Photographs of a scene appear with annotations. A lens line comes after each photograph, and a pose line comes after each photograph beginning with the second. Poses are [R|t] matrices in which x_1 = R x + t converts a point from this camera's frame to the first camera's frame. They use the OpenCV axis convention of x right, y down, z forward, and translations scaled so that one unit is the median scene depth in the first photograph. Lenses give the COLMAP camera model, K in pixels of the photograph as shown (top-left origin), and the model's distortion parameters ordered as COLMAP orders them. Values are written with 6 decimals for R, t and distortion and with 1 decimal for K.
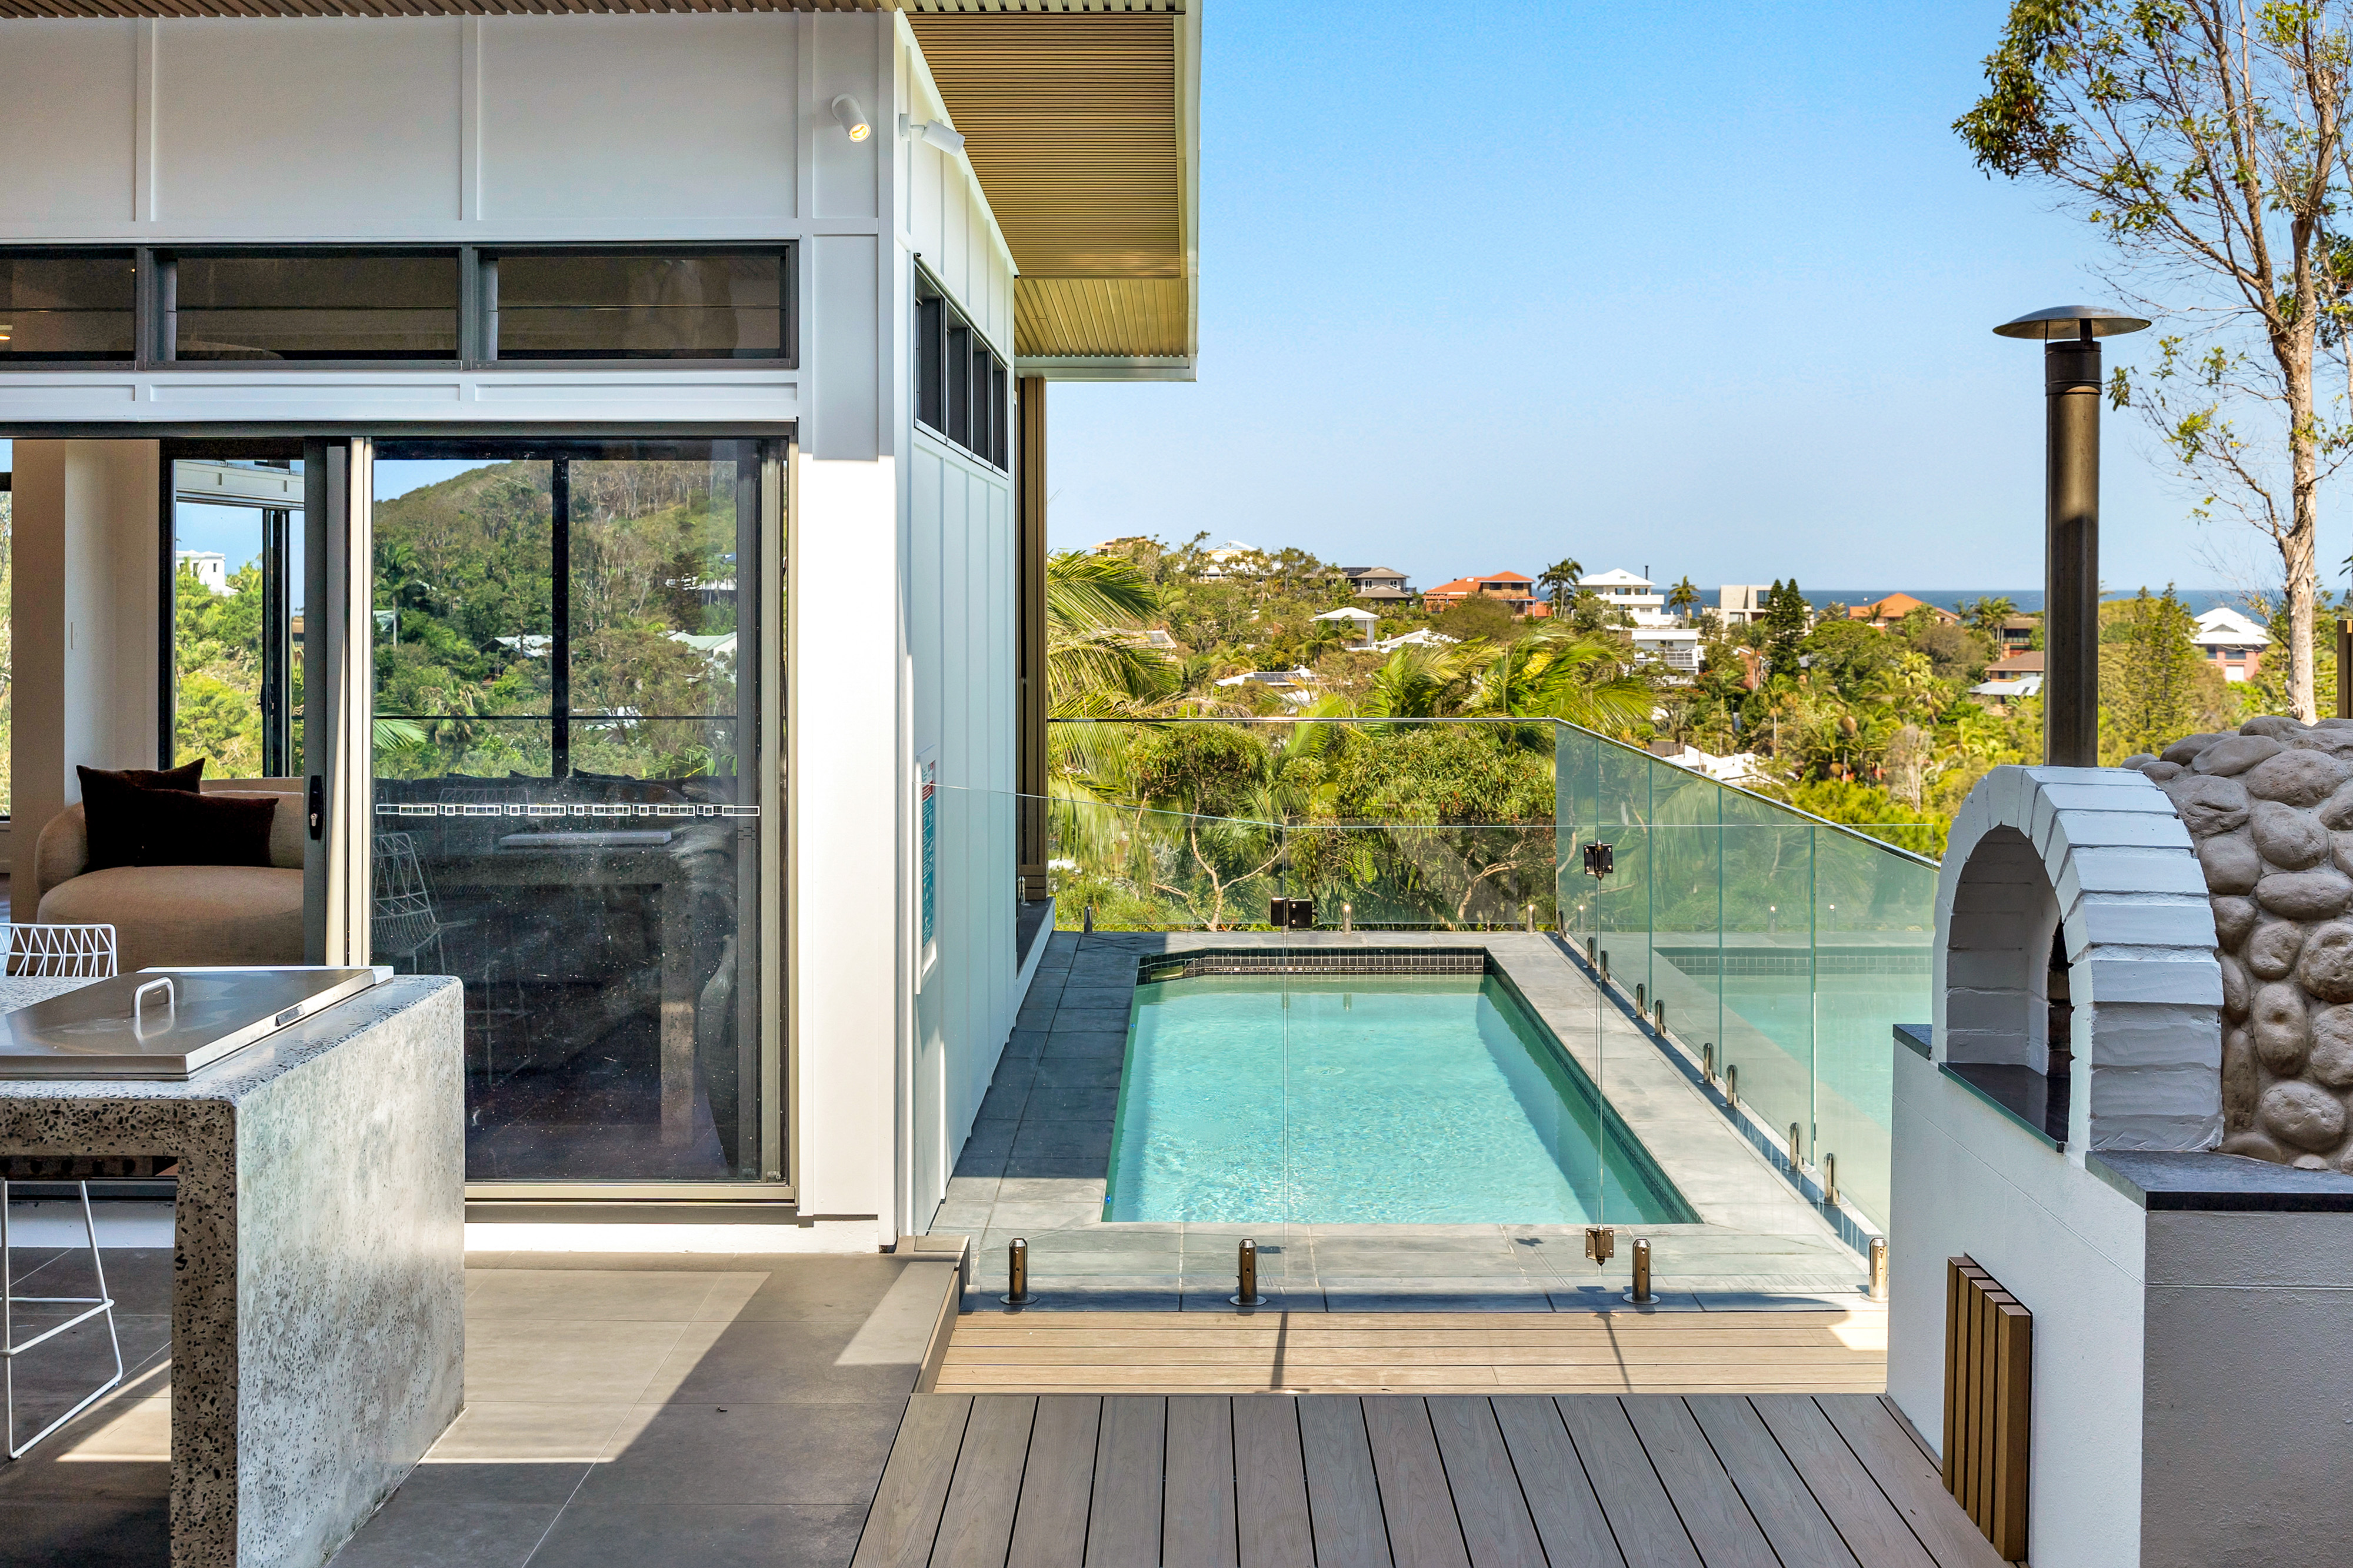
lens RADIAL K [[2485.7, 0, 1186.4], [0, 2485.7, 597.0], [0, 0, 1]] dist [-0.003131, -0.001535]
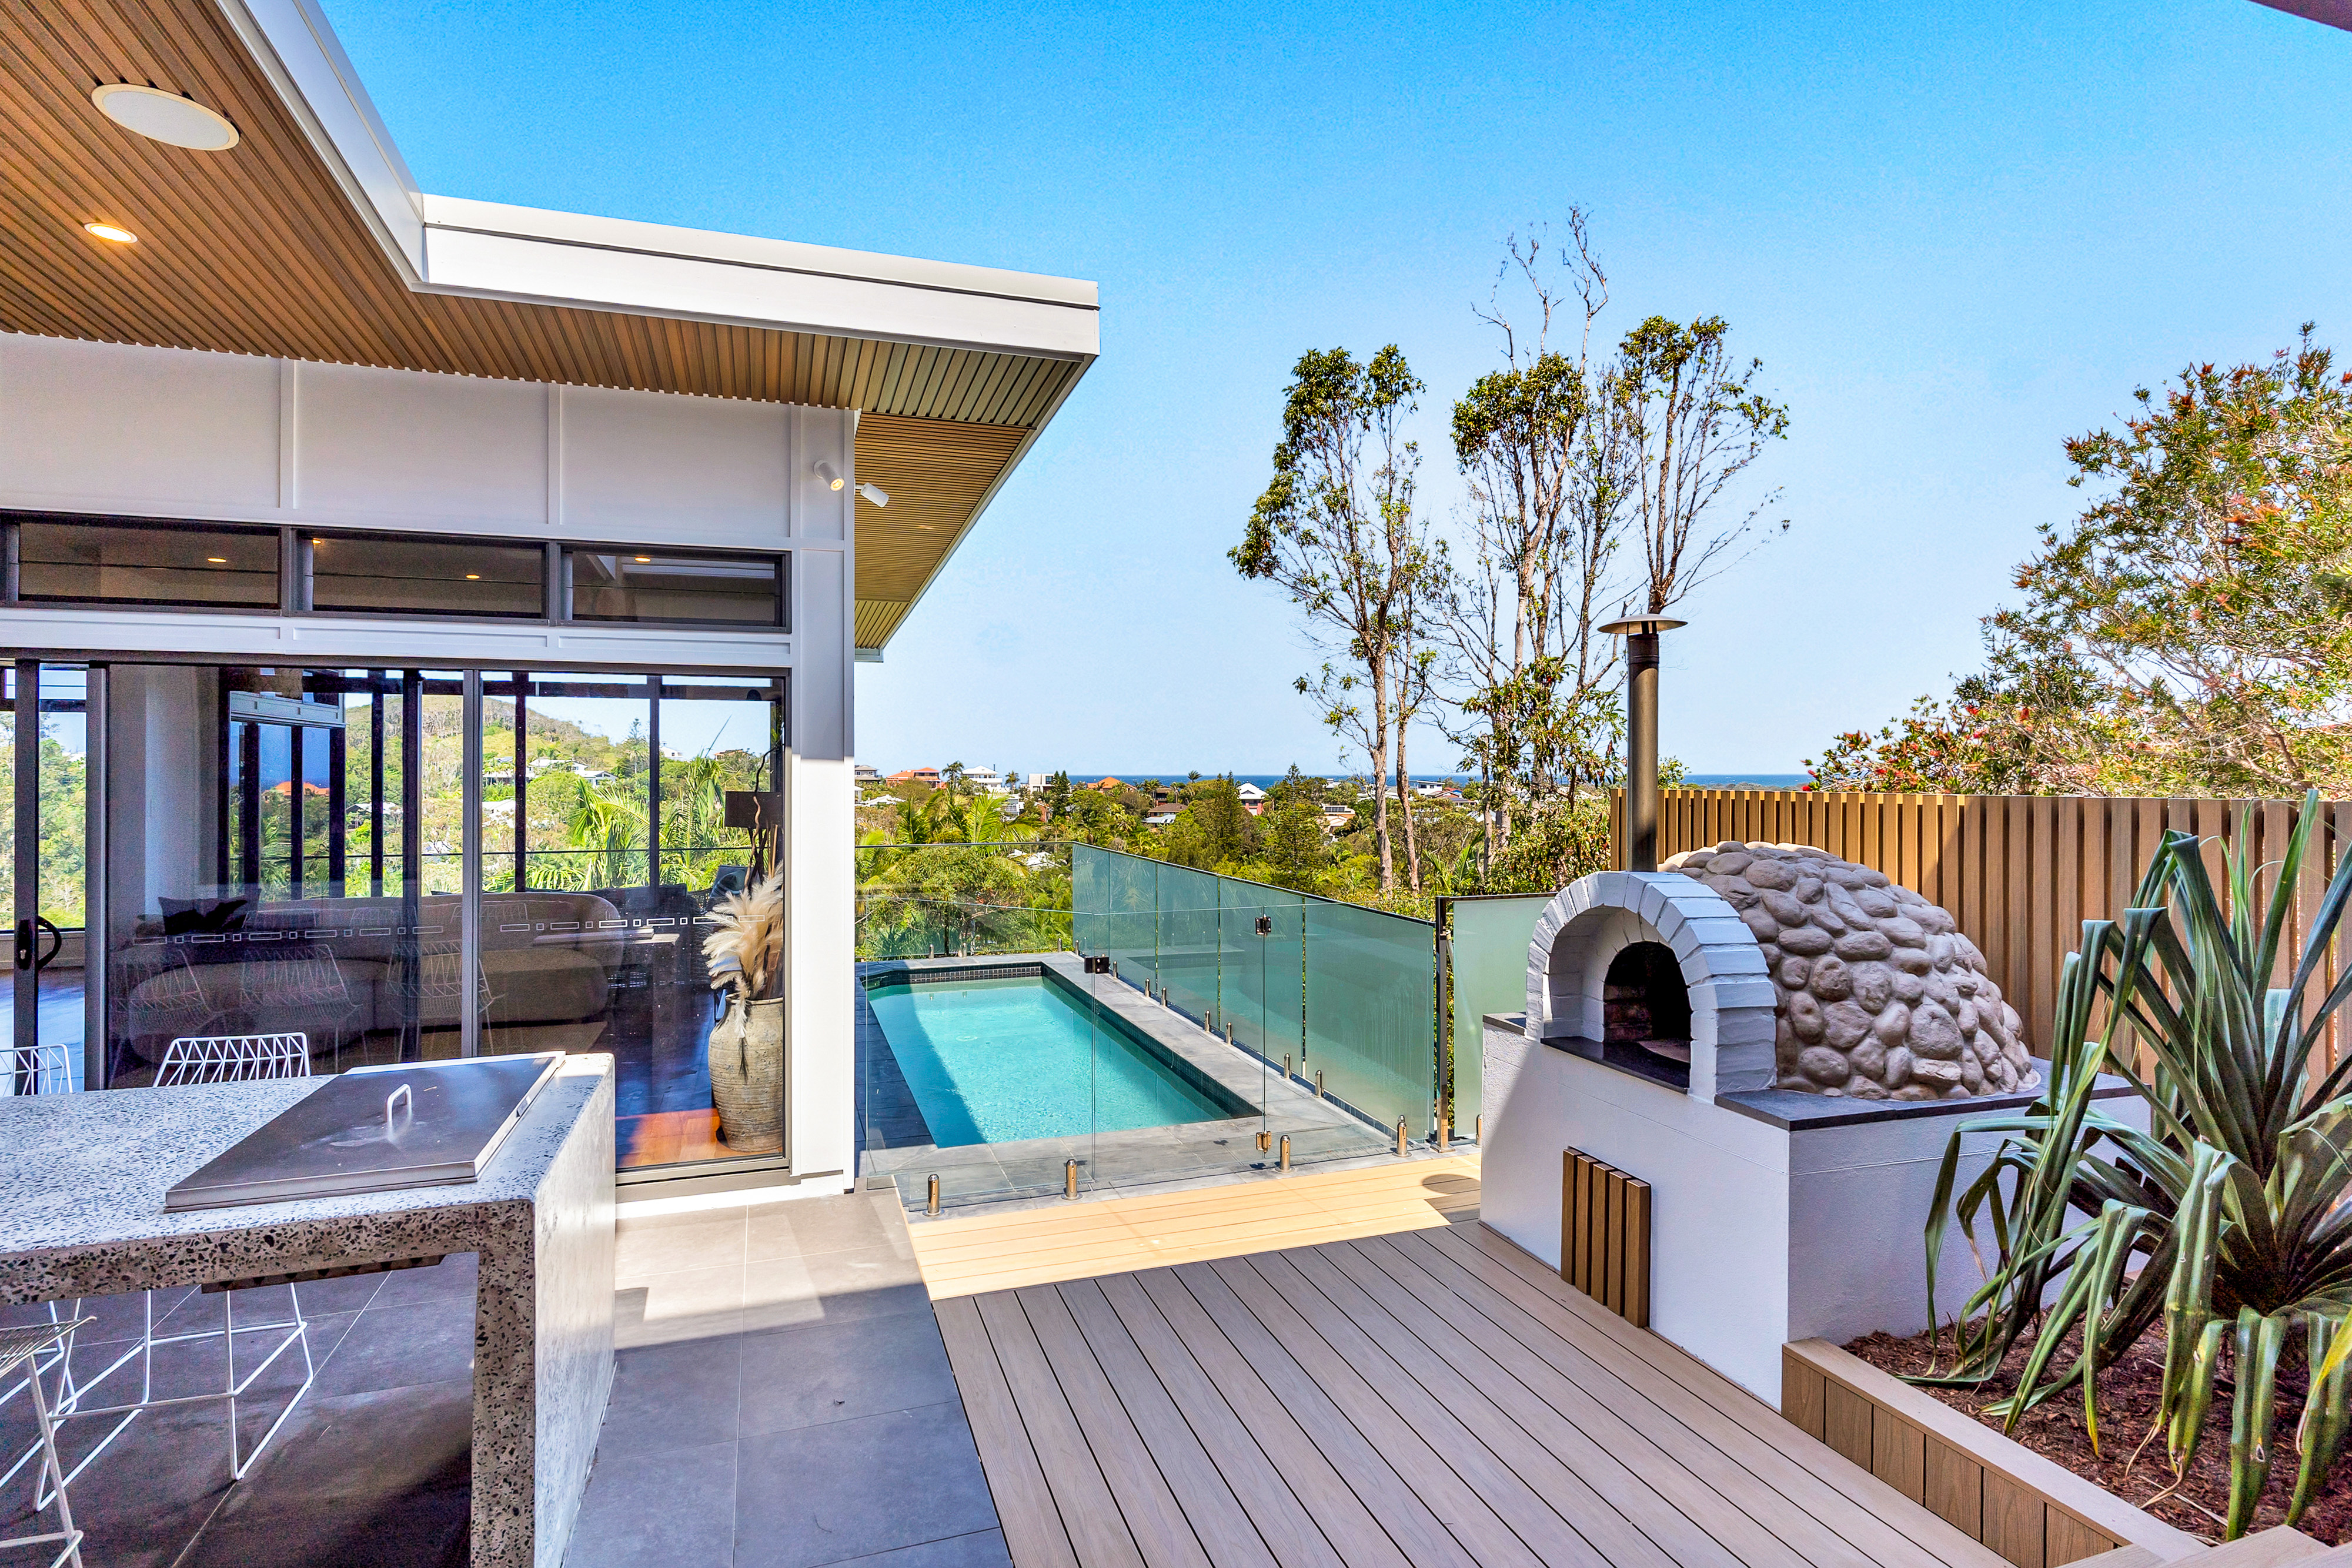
lens RADIAL K [[1175.7, 0, 1168.2], [0, 1175.7, 777.5], [0, 0, 1]] dist [0.006387, 0.000657]
pose [[0.943791, -0.003121, 0.330528, -0.252042], [0.003650, 0.999993, -0.000980, -0.000043], [-0.330522, 0.002131, 0.943796, 0.320176]]
